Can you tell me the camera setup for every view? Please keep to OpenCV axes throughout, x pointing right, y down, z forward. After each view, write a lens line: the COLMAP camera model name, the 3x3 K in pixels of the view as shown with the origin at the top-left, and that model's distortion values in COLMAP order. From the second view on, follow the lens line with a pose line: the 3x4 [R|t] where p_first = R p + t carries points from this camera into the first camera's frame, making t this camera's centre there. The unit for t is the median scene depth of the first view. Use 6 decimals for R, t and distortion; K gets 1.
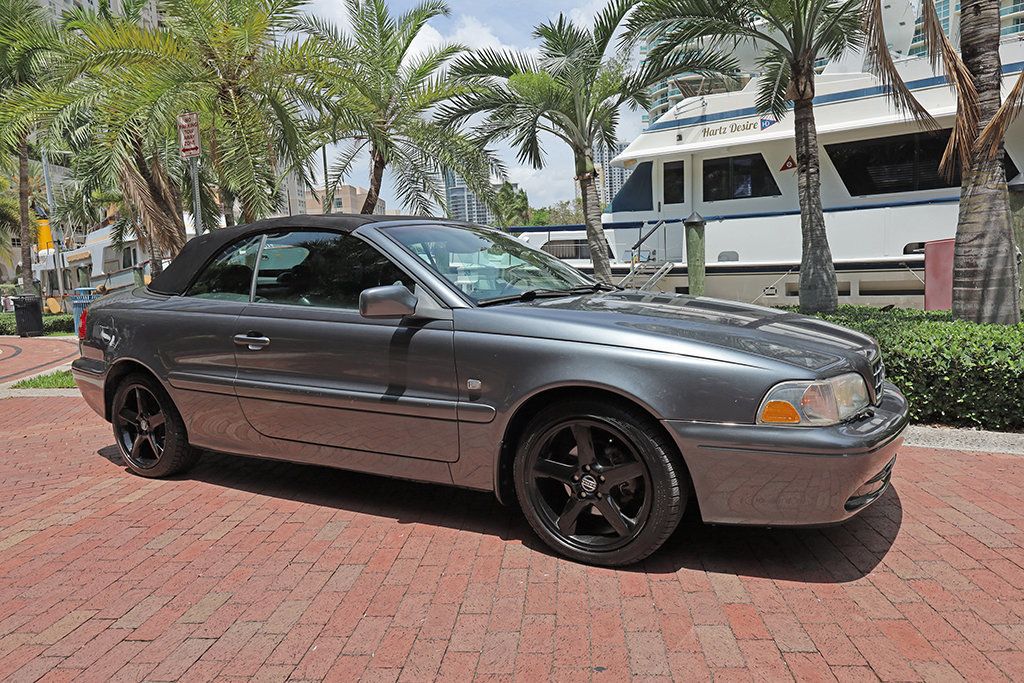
lens RADIAL K [[645.7, 0, 511.3], [0, 645.7, 340.7], [0, 0, 1]] dist [-0.005033, 0.002342]
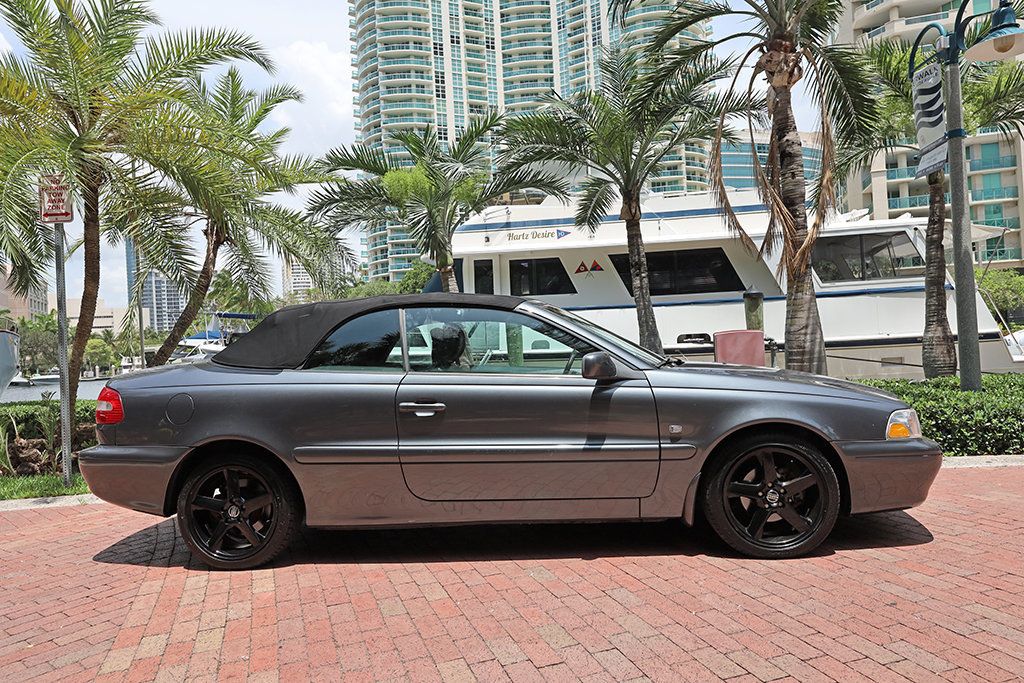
lens RADIAL K [[650.2, 0, 512.7], [0, 650.2, 341.8], [0, 0, 1]] dist [0.005483, 0.000846]
pose [[0.907923, 0.009790, 0.419023, -0.614583], [0.048933, 0.990415, -0.129167, 0.032701], [-0.416271, 0.137778, 0.898741, -0.026969]]
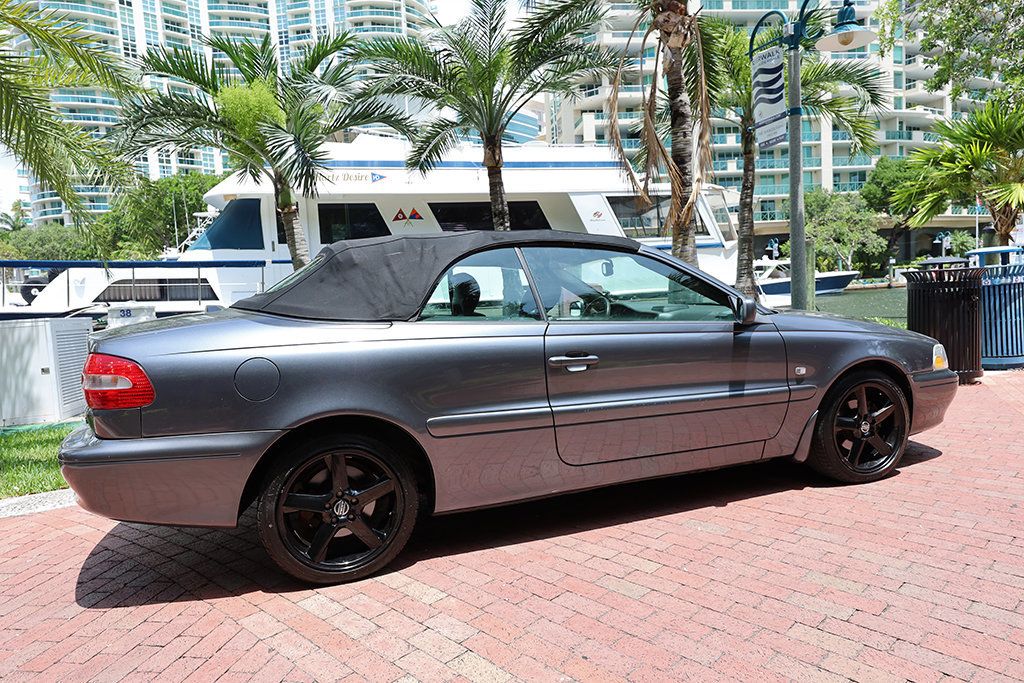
lens RADIAL K [[650.2, 0, 512.7], [0, 650.2, 341.8], [0, 0, 1]] dist [0.005483, 0.000846]
pose [[0.661350, -0.048529, 0.748506, -0.991516], [0.103265, 0.994293, -0.026776, -0.010526], [-0.742935, 0.095003, 0.662587, 0.384663]]
